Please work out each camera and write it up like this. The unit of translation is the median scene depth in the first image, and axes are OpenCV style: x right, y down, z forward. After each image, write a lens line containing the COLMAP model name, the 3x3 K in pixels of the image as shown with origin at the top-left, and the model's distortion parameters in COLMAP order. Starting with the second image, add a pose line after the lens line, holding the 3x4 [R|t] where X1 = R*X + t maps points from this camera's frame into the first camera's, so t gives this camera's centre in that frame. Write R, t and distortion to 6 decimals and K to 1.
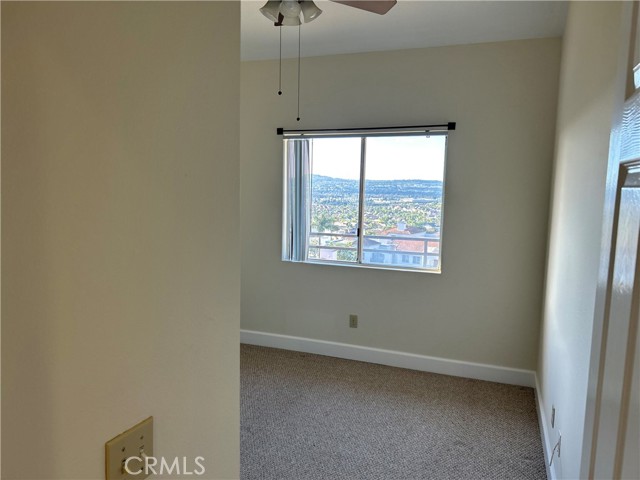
lens RADIAL K [[480.2, 0, 322.3], [0, 480.2, 240.8], [0, 0, 1]] dist [0.044214, -0.061617]
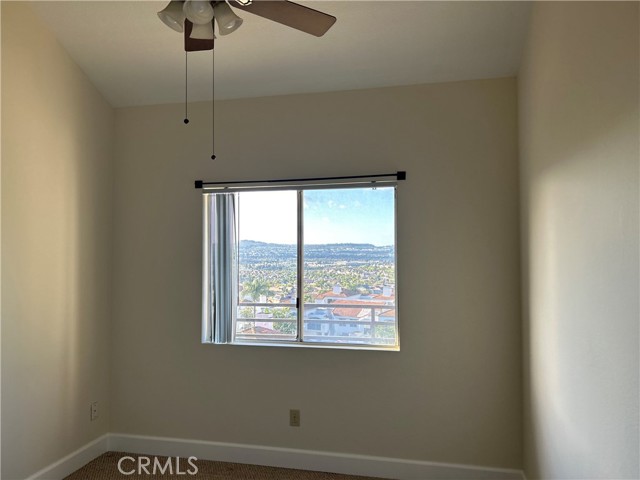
lens RADIAL K [[480.2, 0, 322.3], [0, 480.2, 240.8], [0, 0, 1]] dist [0.044214, -0.061617]
pose [[0.990505, -0.021792, 0.135742, 0.008344], [0.039745, 0.990586, -0.130992, -0.013887], [-0.131610, 0.135143, 0.982046, 0.172878]]
